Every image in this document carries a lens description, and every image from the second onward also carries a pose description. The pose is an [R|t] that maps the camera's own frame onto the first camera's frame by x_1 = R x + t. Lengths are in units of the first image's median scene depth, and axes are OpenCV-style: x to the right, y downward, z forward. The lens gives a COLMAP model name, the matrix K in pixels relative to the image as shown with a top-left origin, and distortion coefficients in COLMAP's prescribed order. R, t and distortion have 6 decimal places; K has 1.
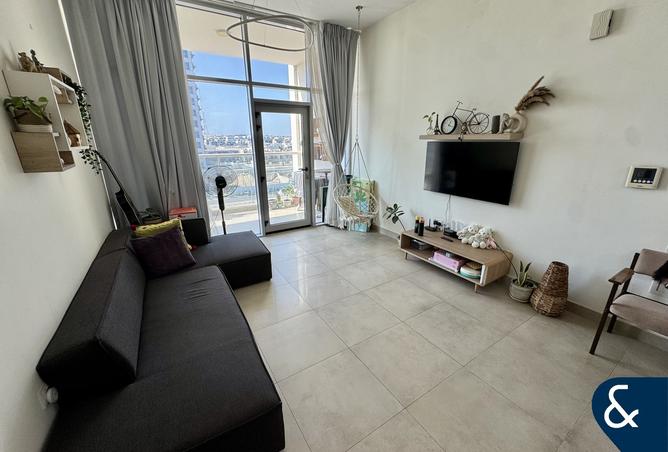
lens RADIAL K [[269.3, 0, 331.2], [0, 269.3, 225.9], [0, 0, 1]] dist [-0.009325, 0.000219]
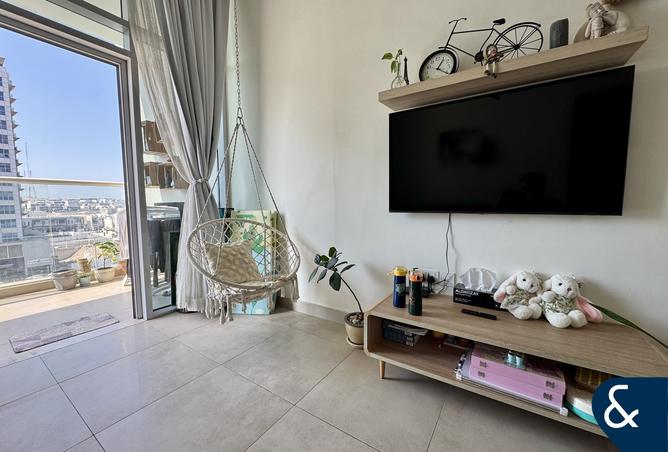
lens RADIAL K [[269.3, 0, 331.2], [0, 269.3, 225.9], [0, 0, 1]] dist [-0.009325, 0.000219]
pose [[0.914551, -0.031923, 0.403209, 0.051759], [0.125391, 0.970144, -0.207599, -0.022872], [-0.384544, 0.240418, 0.891249, 0.609782]]
